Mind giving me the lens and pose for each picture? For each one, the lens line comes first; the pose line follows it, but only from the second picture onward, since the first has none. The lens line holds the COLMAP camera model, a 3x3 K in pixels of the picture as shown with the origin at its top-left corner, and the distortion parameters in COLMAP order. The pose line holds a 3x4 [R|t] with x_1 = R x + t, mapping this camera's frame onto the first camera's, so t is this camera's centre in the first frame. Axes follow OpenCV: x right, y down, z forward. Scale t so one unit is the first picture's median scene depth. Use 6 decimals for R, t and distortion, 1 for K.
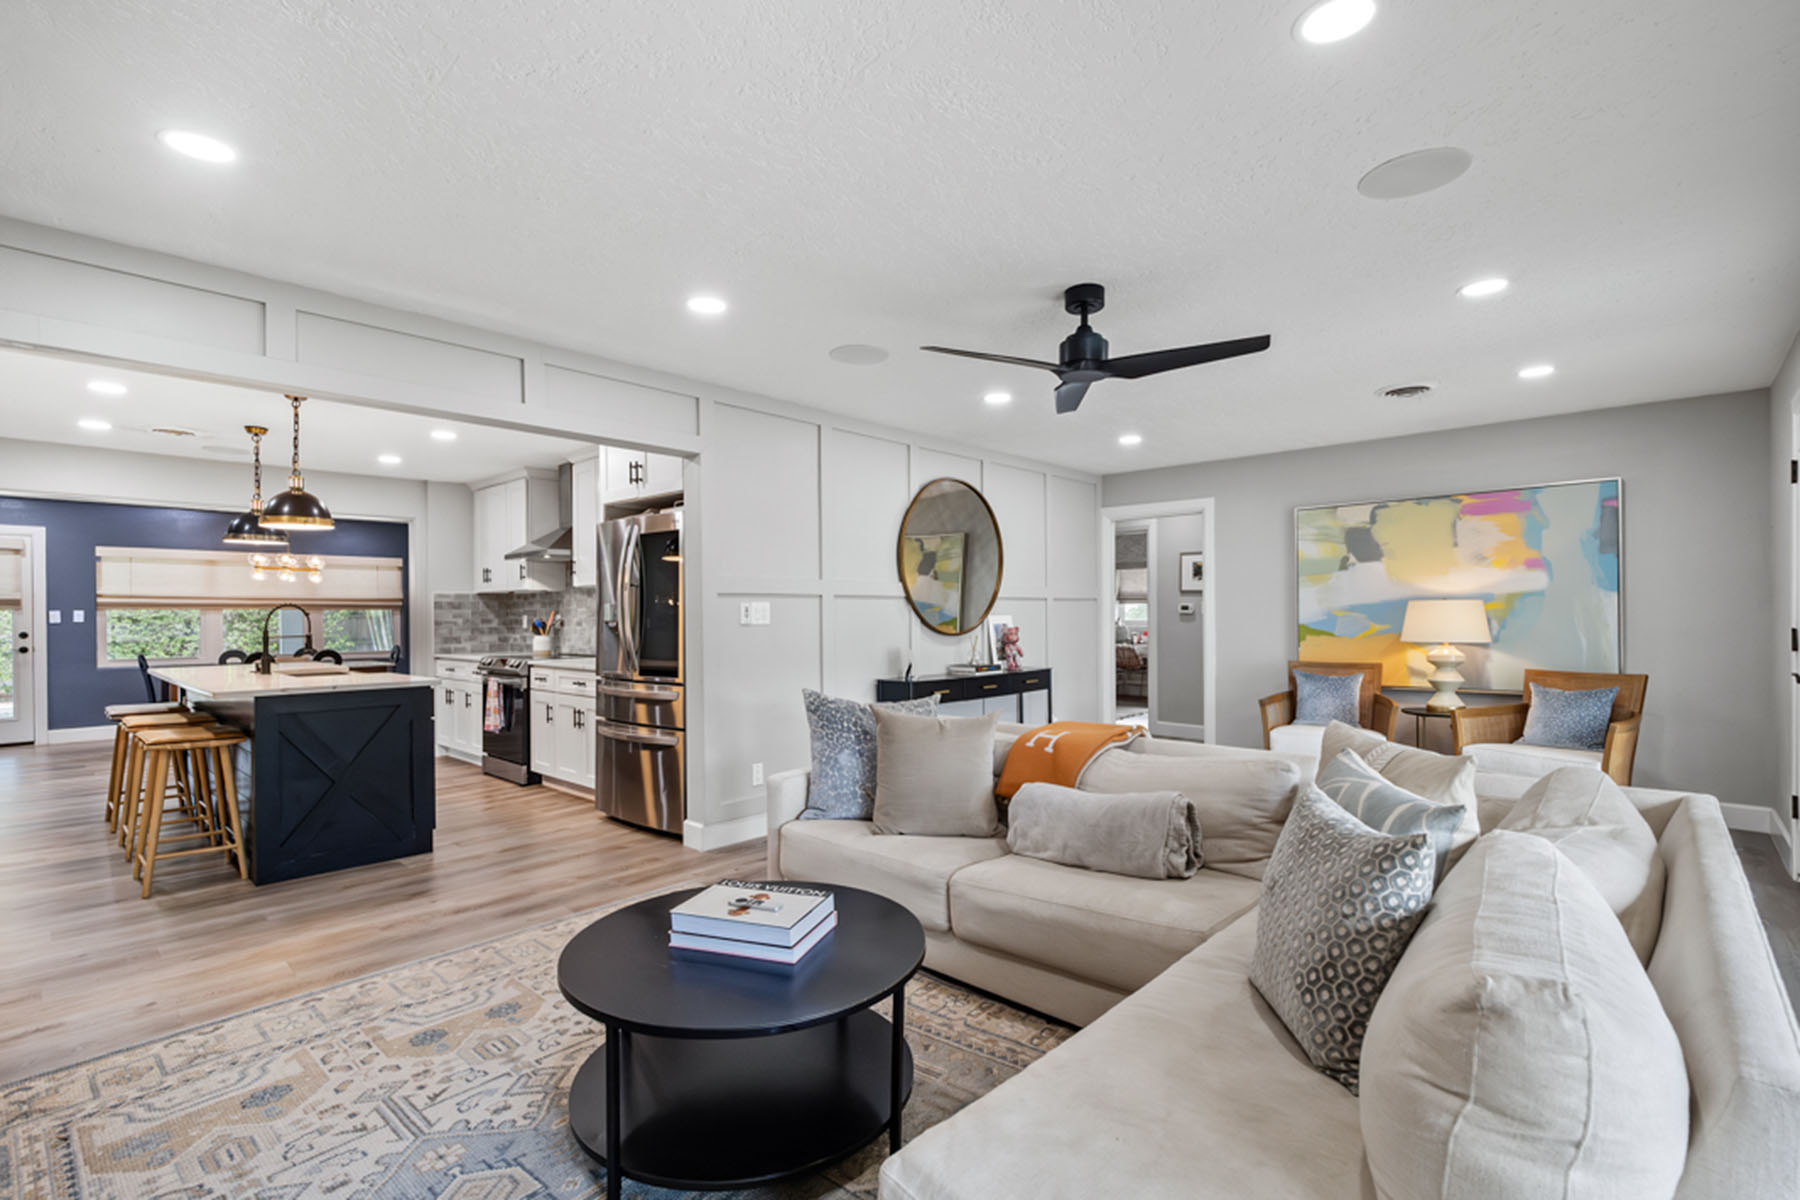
lens RADIAL K [[803.2, 0, 891.5], [0, 803.2, 619.4], [0, 0, 1]] dist [0.000017, -0.000068]
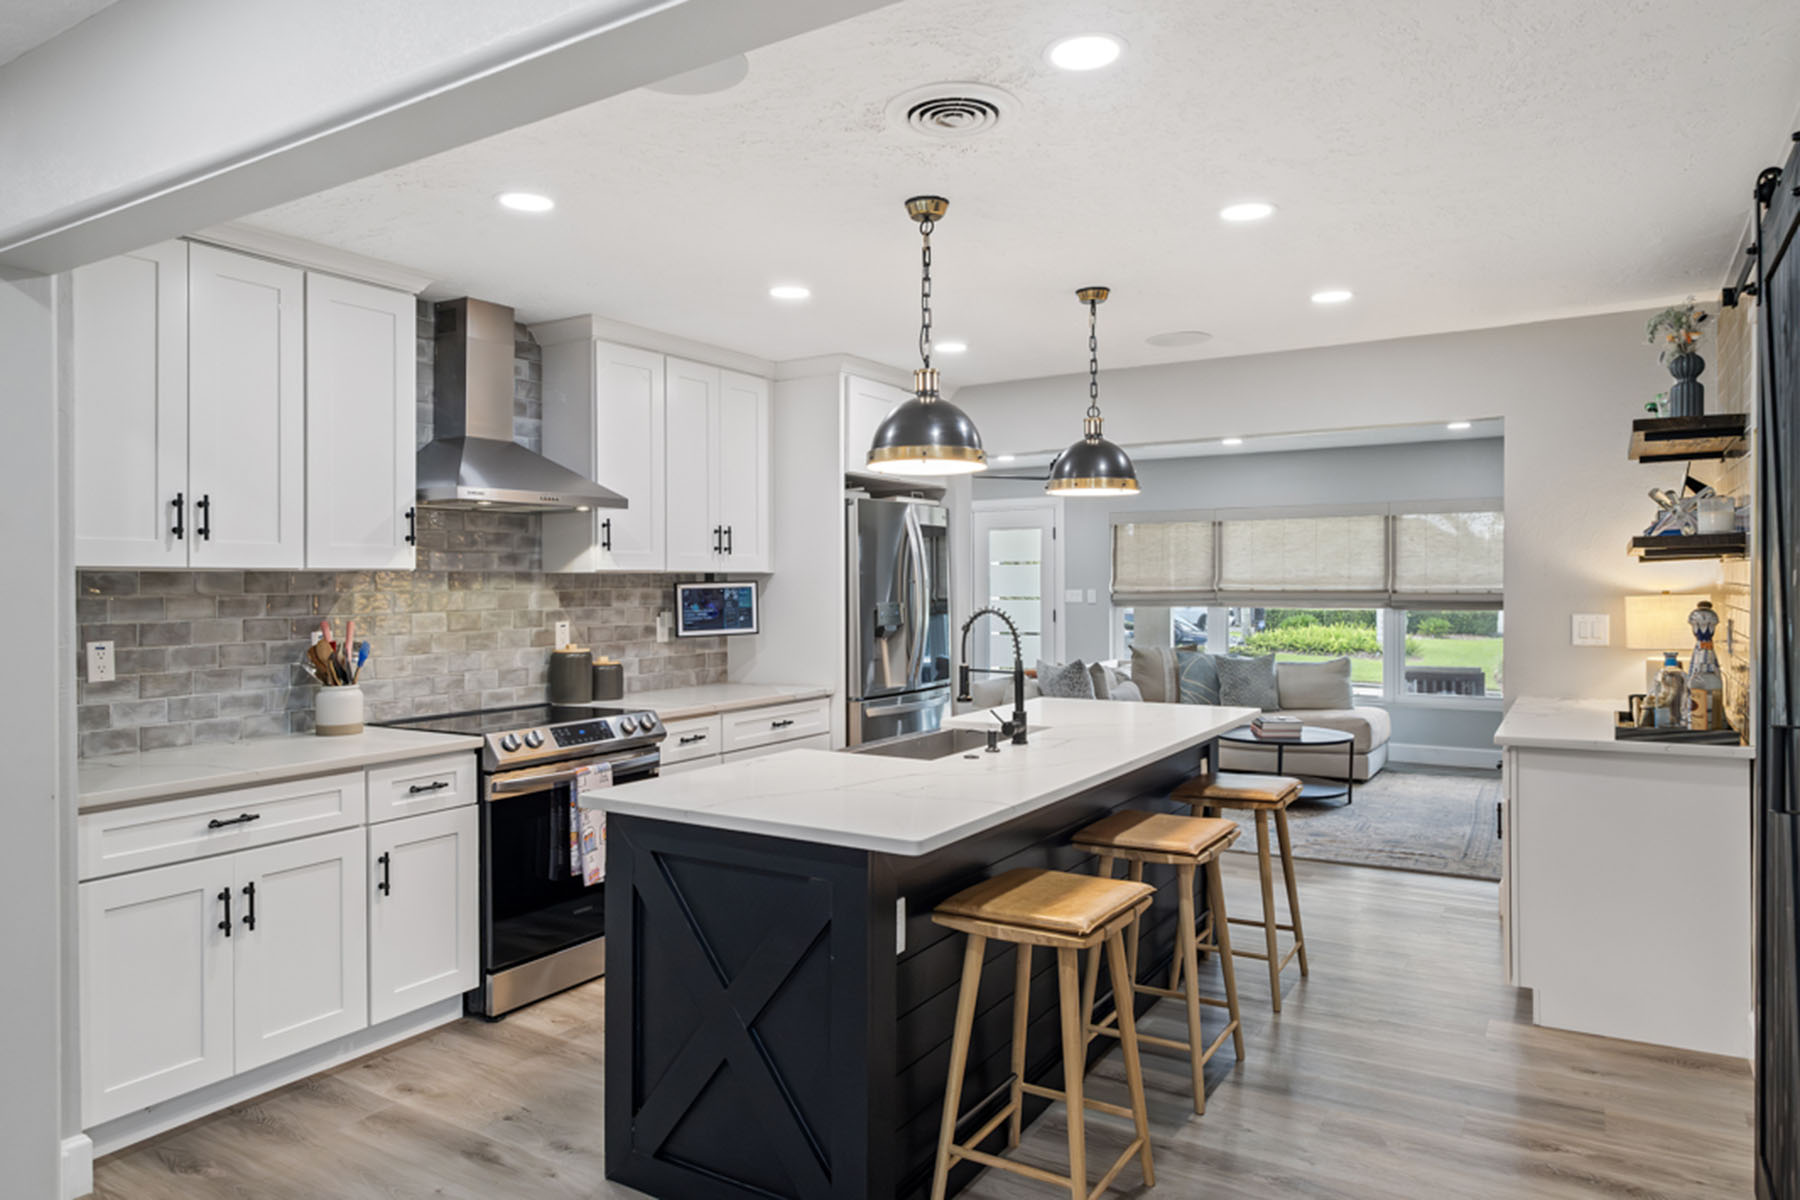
lens RADIAL K [[1124.7, 0, 900.0], [0, 1124.7, 600.0], [0, 0, 1]] dist [0.001223, 0.000610]
pose [[-0.191062, -0.007790, 0.981547, -1.190132], [0.010668, 0.999893, 0.010012, -0.027681], [-0.981520, 0.012385, -0.190958, 0.981082]]
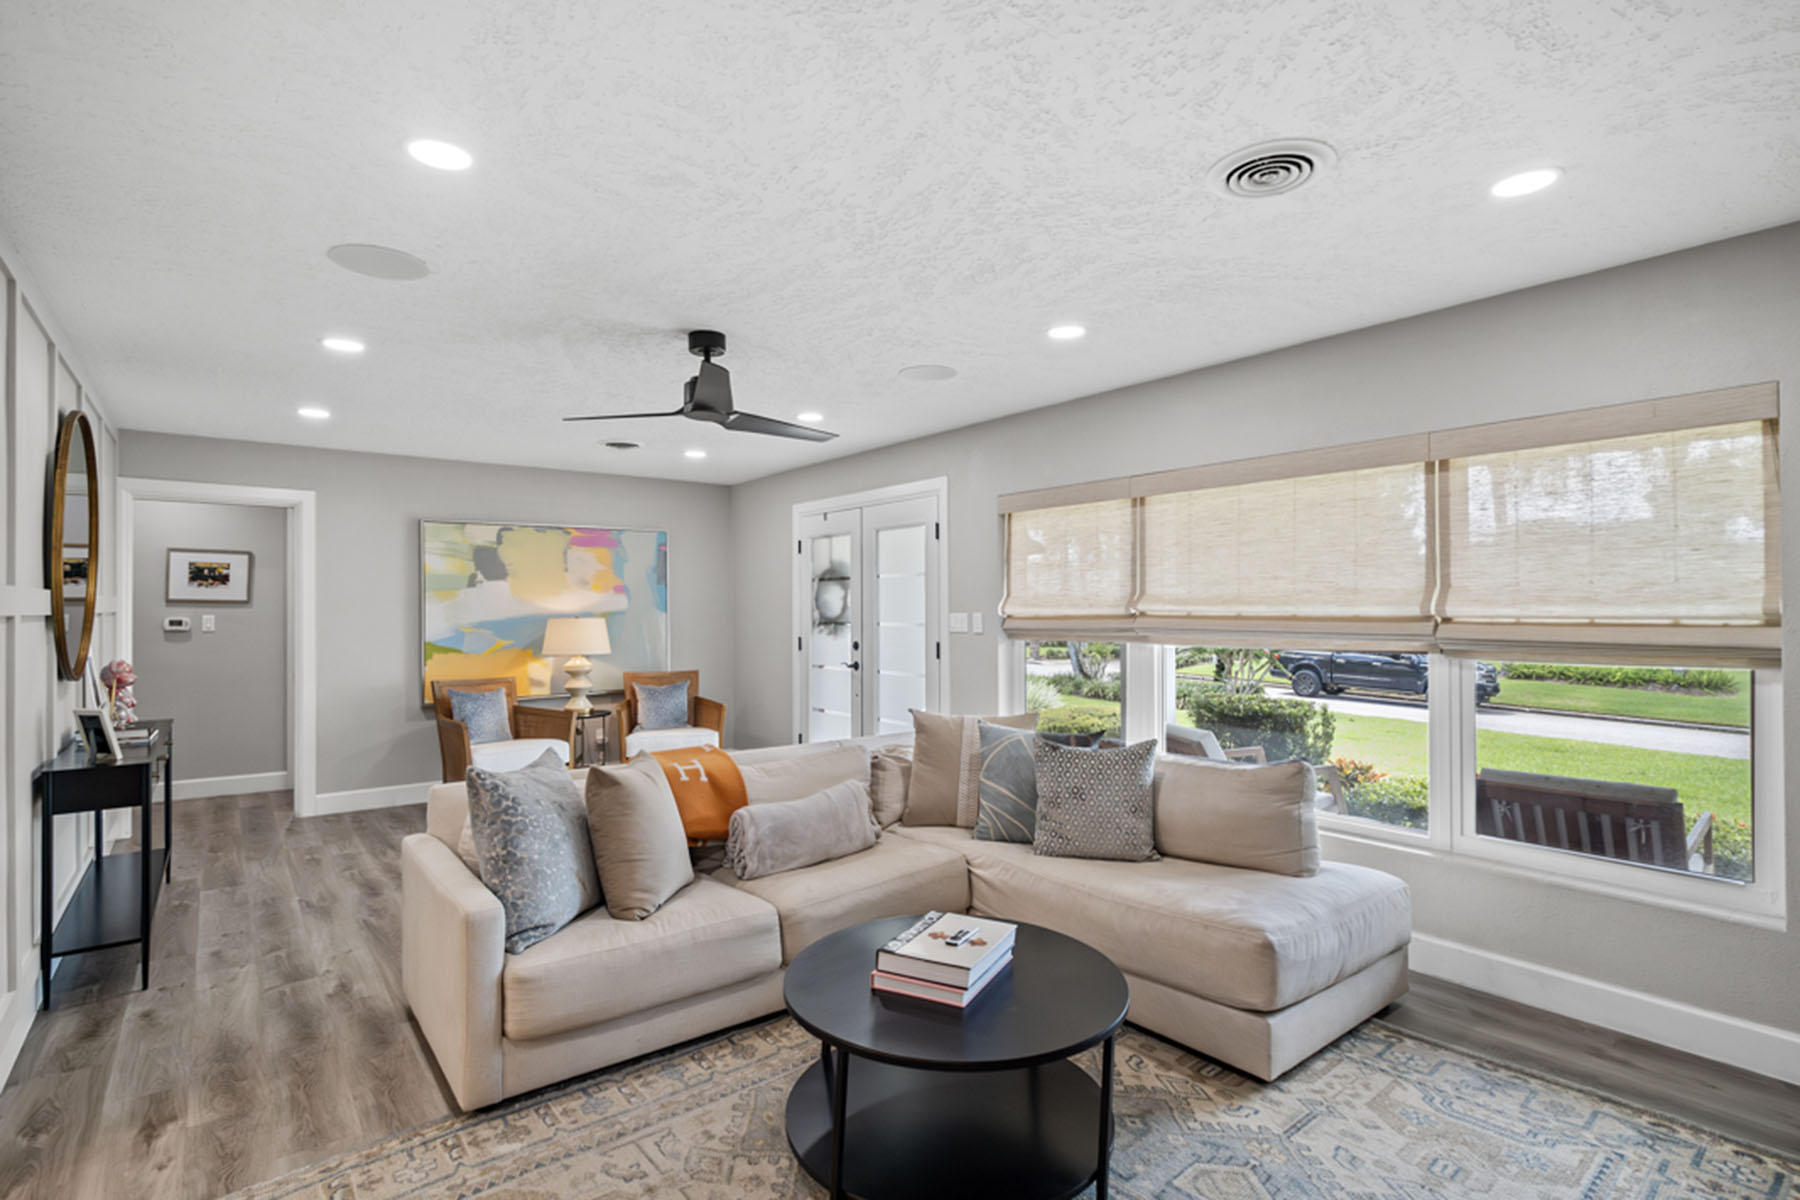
lens RADIAL K [[880.8, 0, 900.0], [0, 880.8, 600.0], [0, 0, 1]] dist [0.000254, -0.000071]
pose [[0.159781, 0.013529, 0.987060, -0.449578], [0.009244, 0.999842, -0.015200, -0.023845], [-0.987109, 0.011553, 0.159631, 0.298777]]
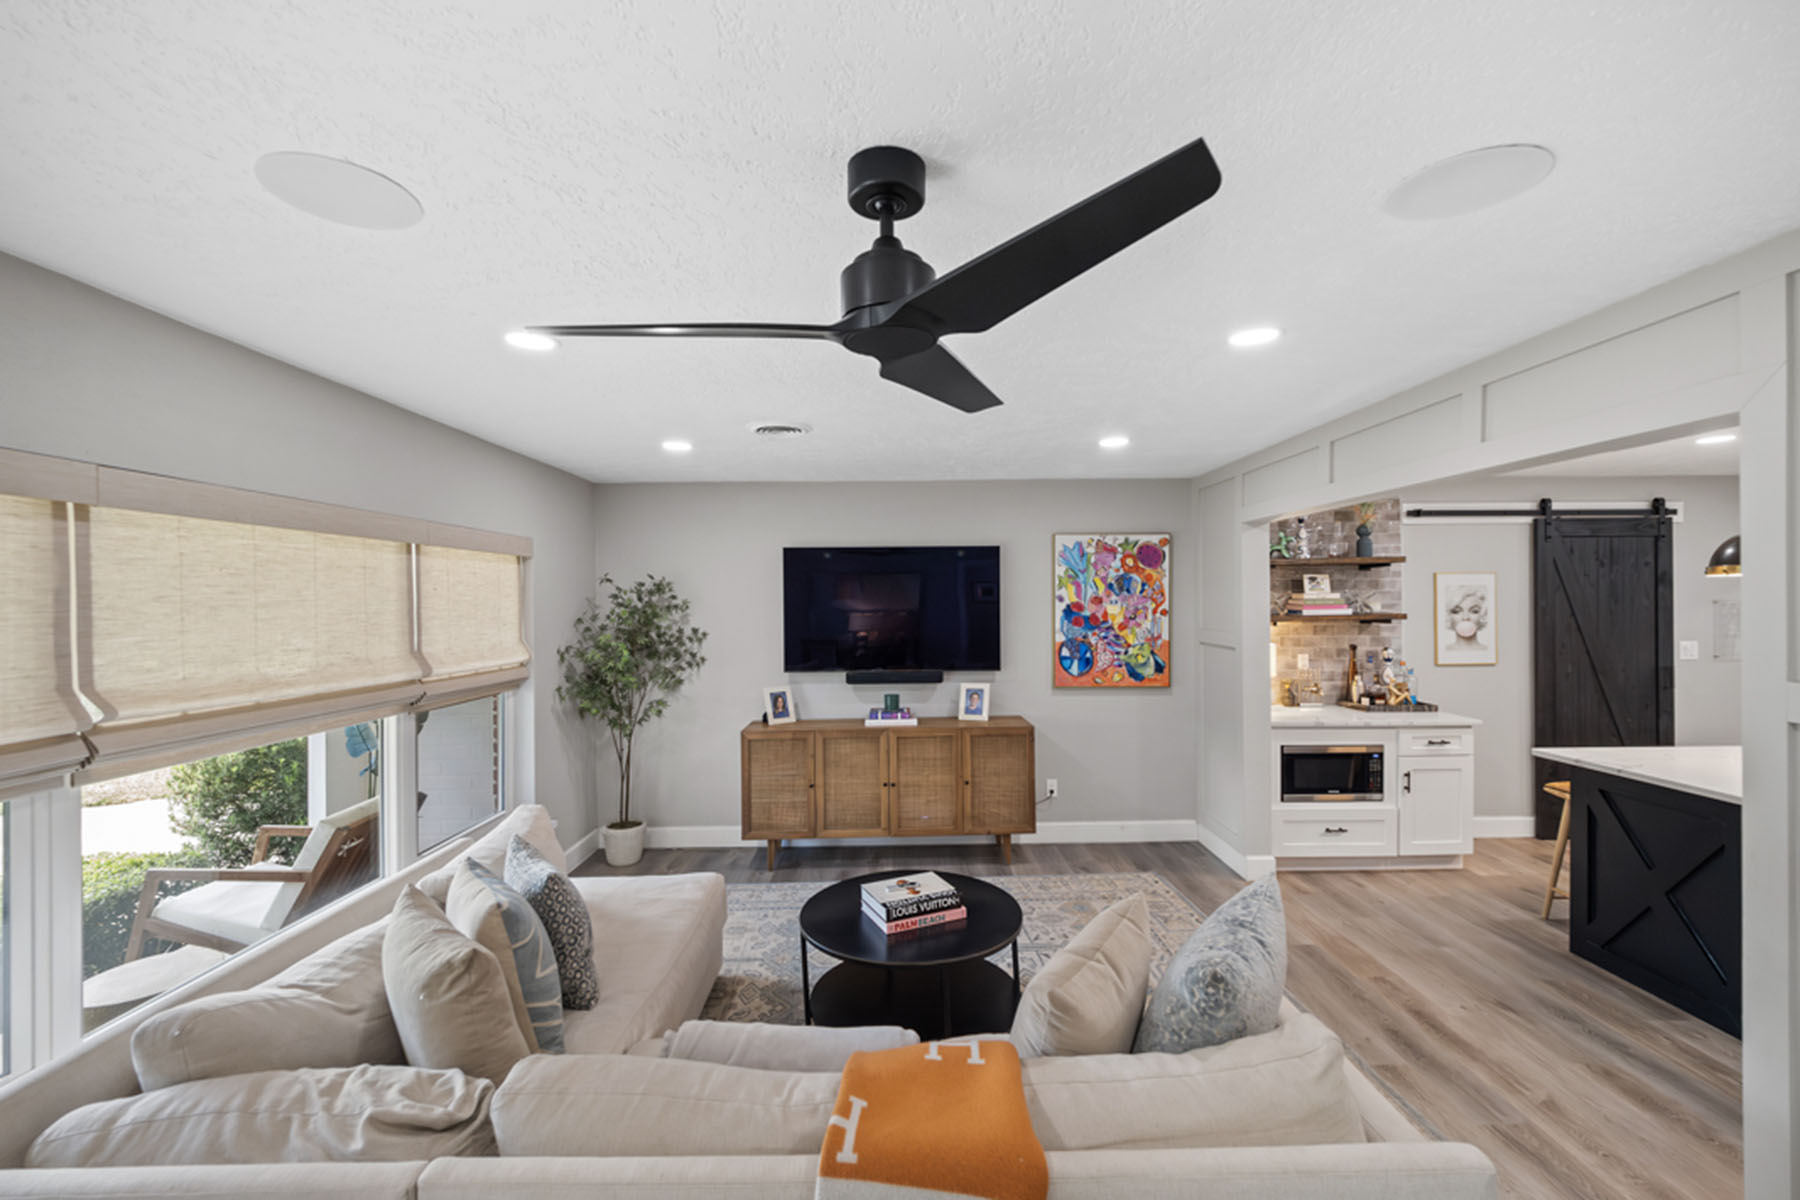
lens RADIAL K [[754.0, 0, 900.0], [0, 754.0, 600.0], [0, 0, 1]] dist [0.016537, -0.009701]
pose [[-0.720906, 0.011970, -0.692929, 0.294130], [0.010618, 0.999924, 0.006227, -0.076755], [0.692951, -0.002868, -0.720979, 0.704595]]
